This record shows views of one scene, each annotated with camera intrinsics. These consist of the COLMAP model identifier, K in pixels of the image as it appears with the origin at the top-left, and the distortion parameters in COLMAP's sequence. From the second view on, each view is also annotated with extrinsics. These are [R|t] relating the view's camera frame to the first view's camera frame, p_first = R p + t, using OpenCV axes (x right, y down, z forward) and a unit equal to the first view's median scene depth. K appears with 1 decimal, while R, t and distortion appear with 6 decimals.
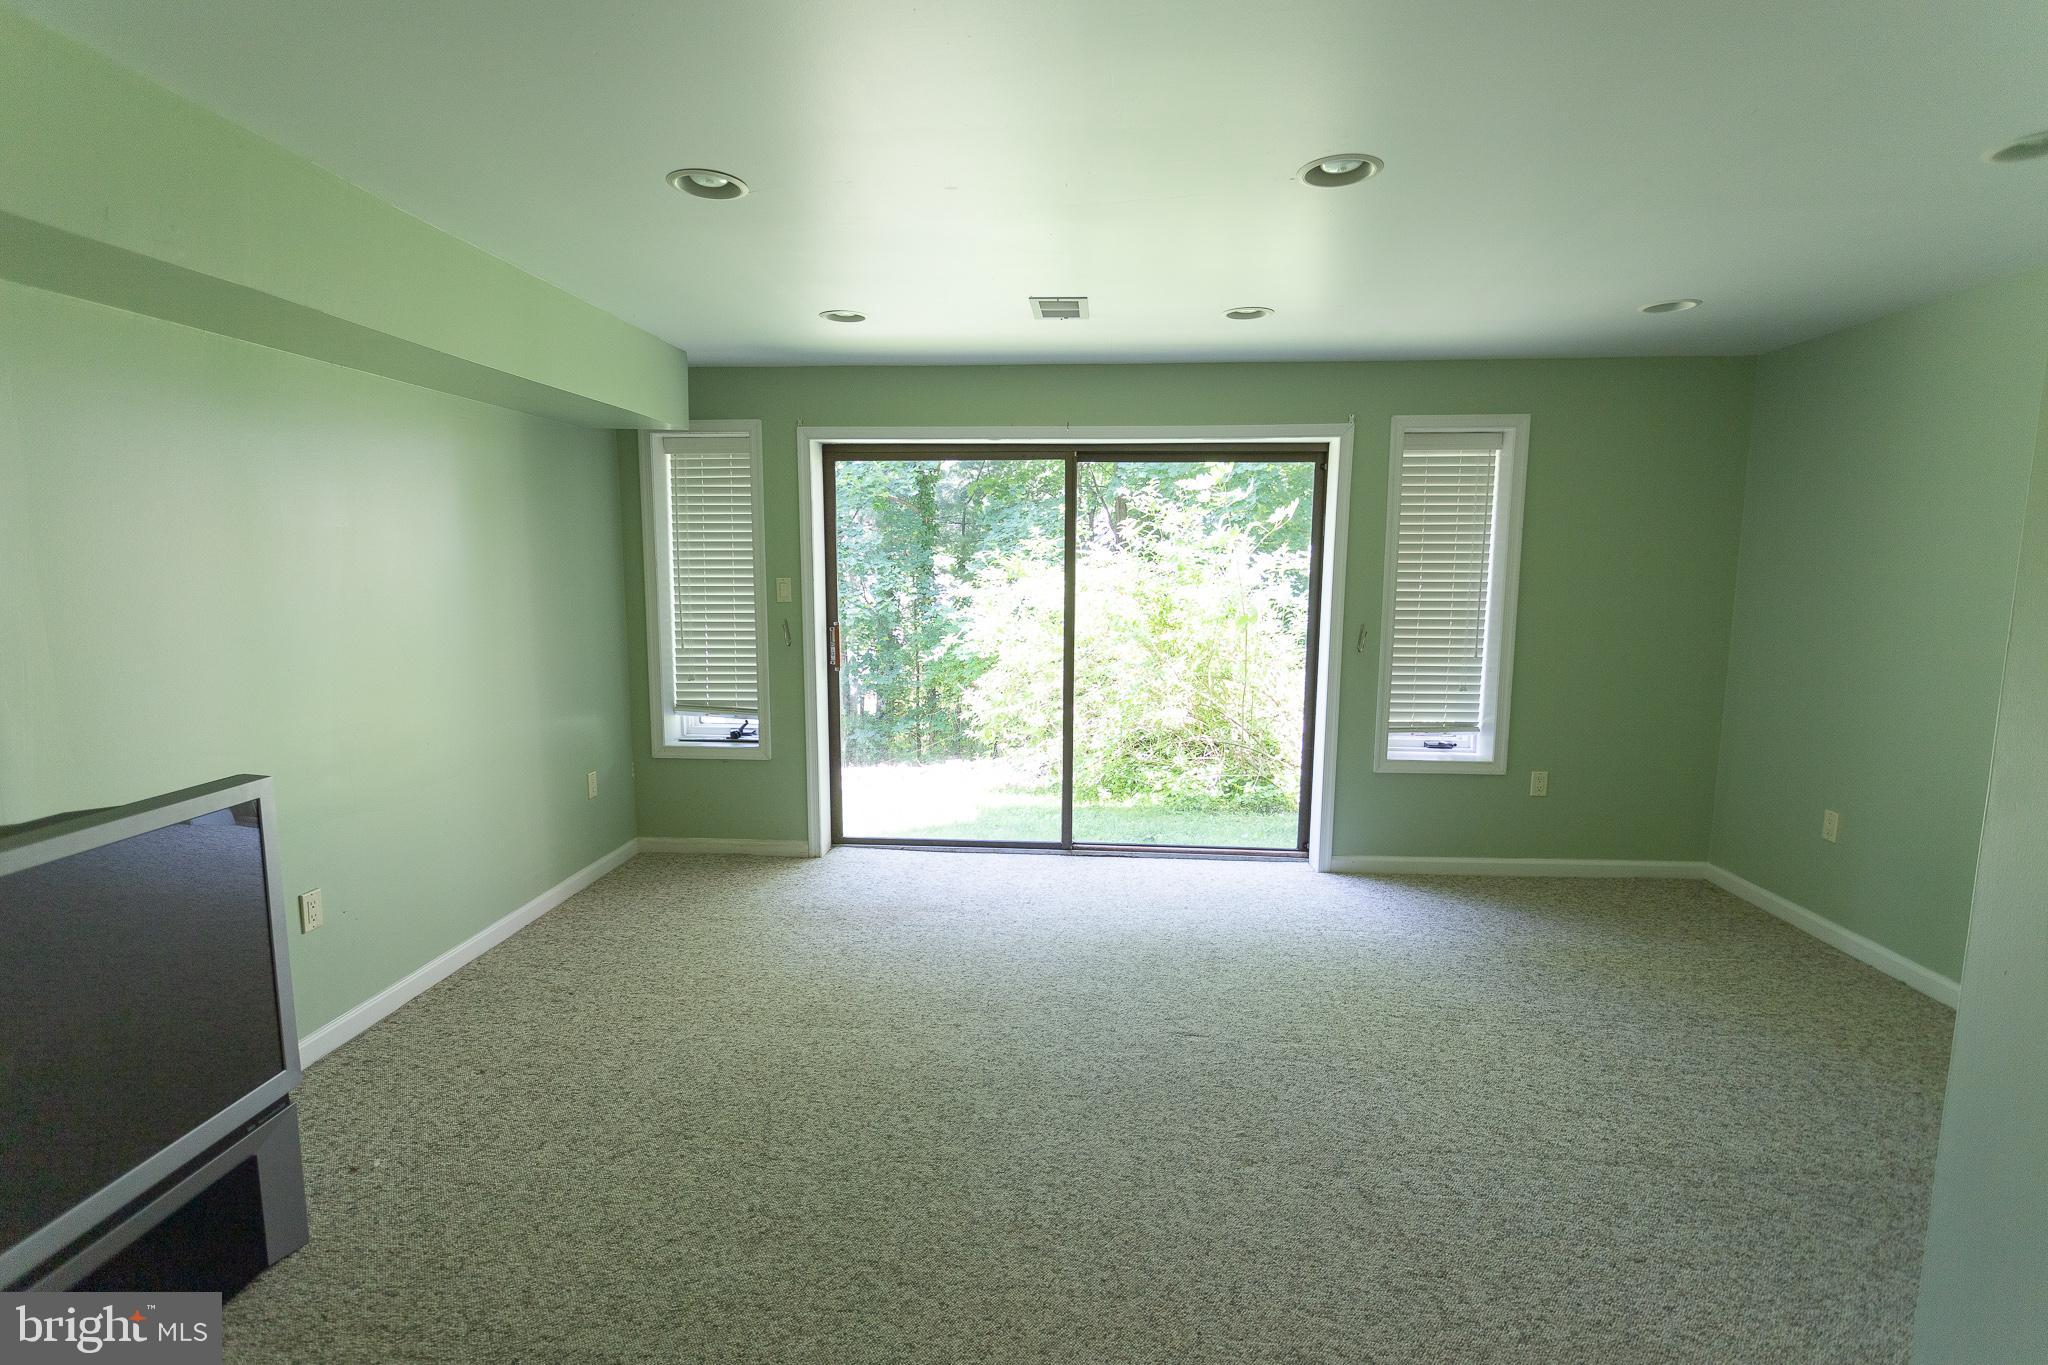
lens RADIAL K [[978.7, 0, 1024.0], [0, 978.7, 682.5], [0, 0, 1]] dist [-0.001352, -0.000150]
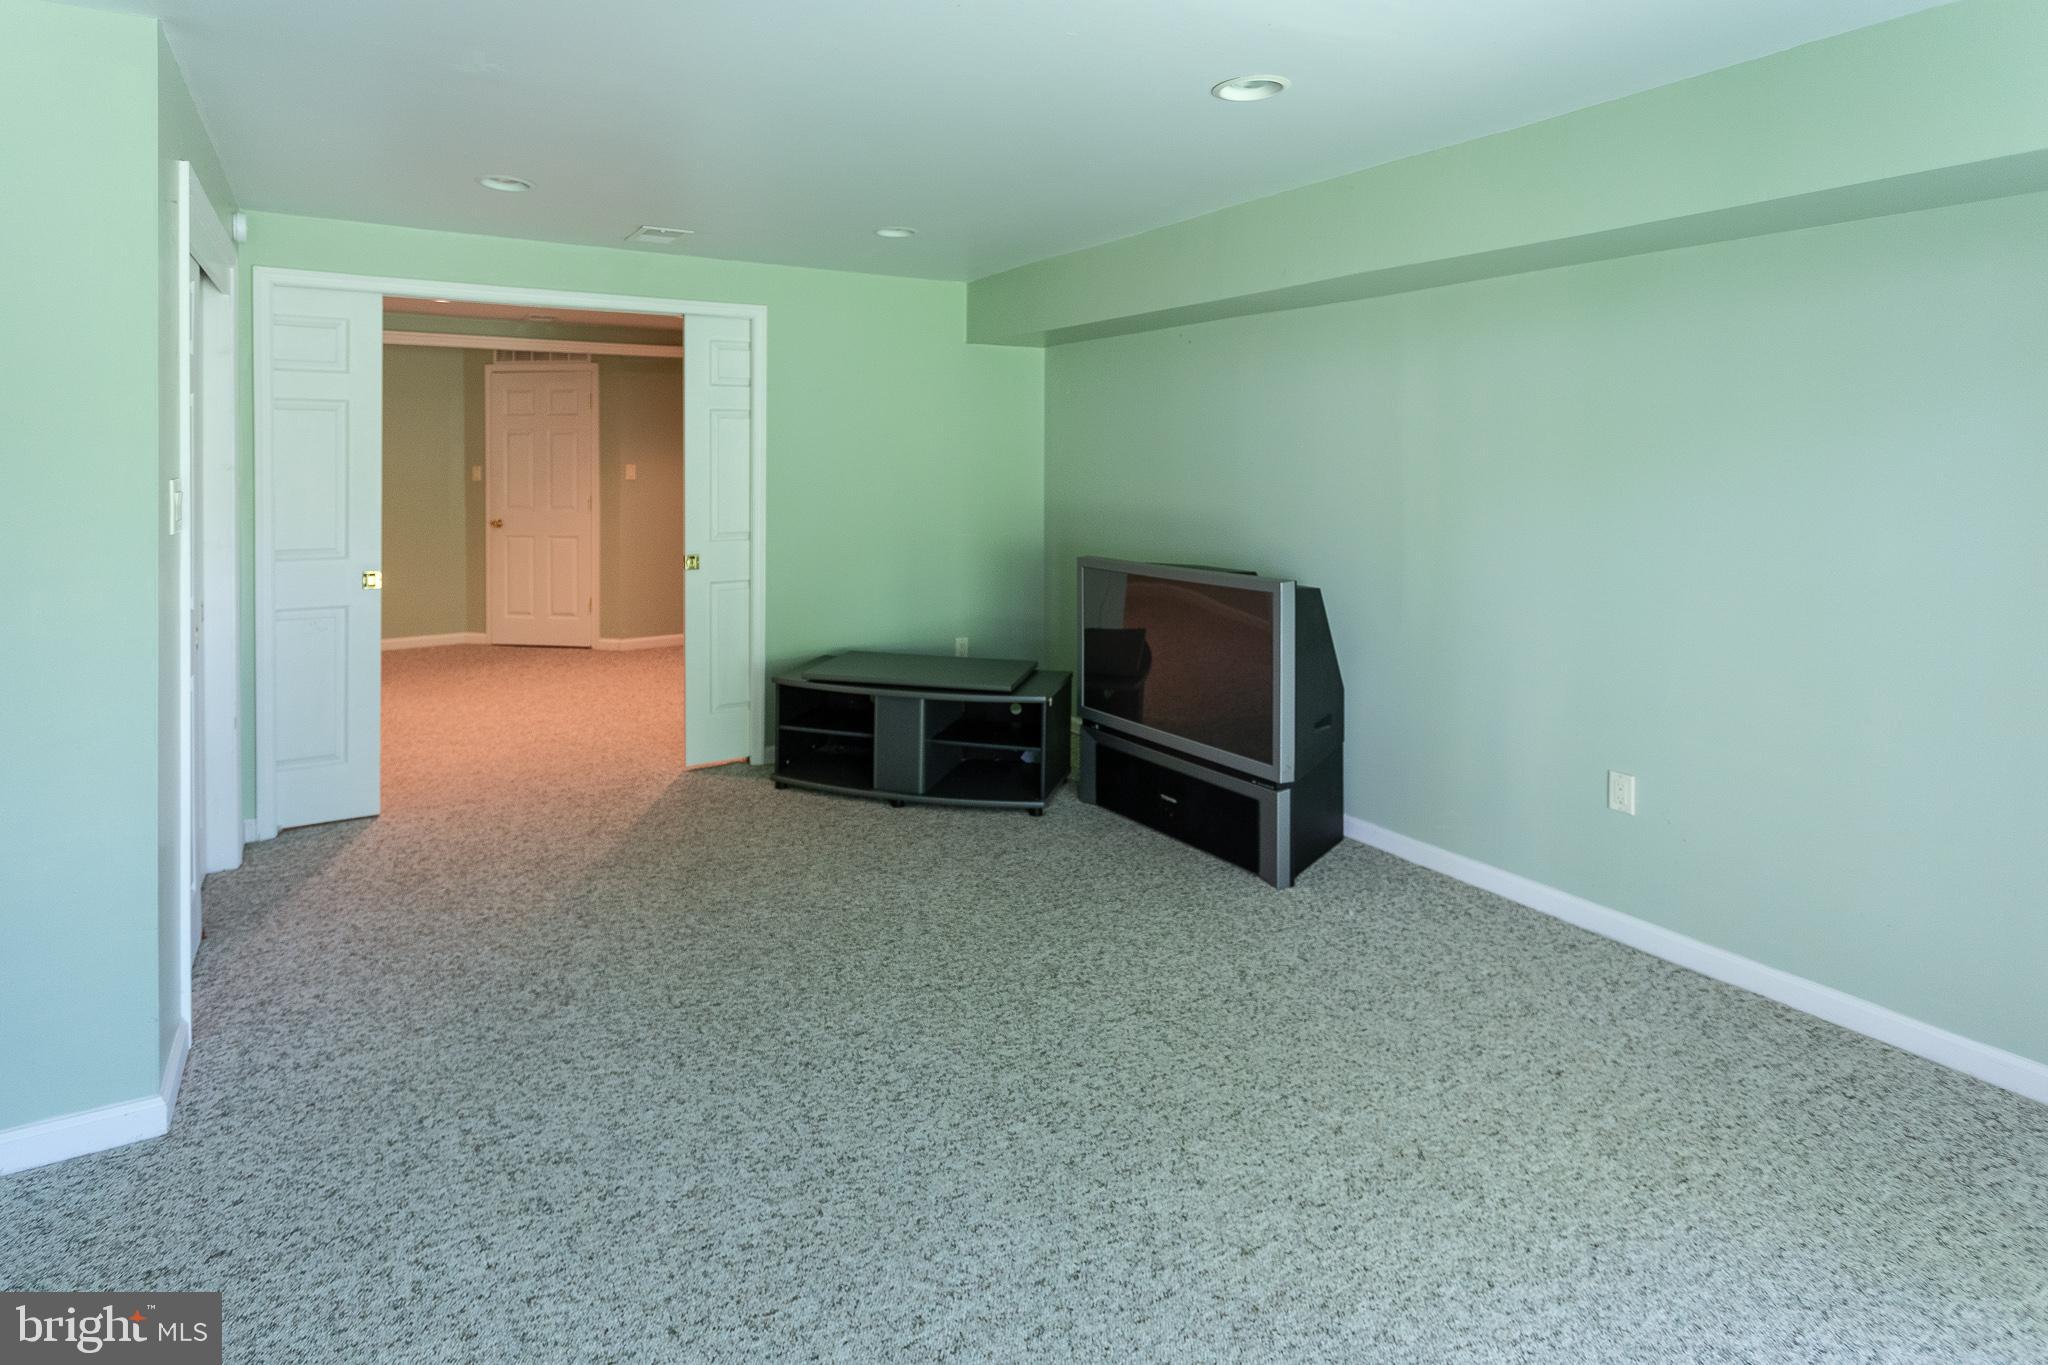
lens RADIAL K [[1057.8, 0, 1024.0], [0, 1057.8, 682.5], [0, 0, 1]] dist [0.000749, 0.000238]
pose [[-0.800562, 0.121117, -0.586883, 0.237710], [-0.078353, 0.949798, 0.302894, -0.095303], [0.594106, 0.288469, -0.750882, 0.855335]]
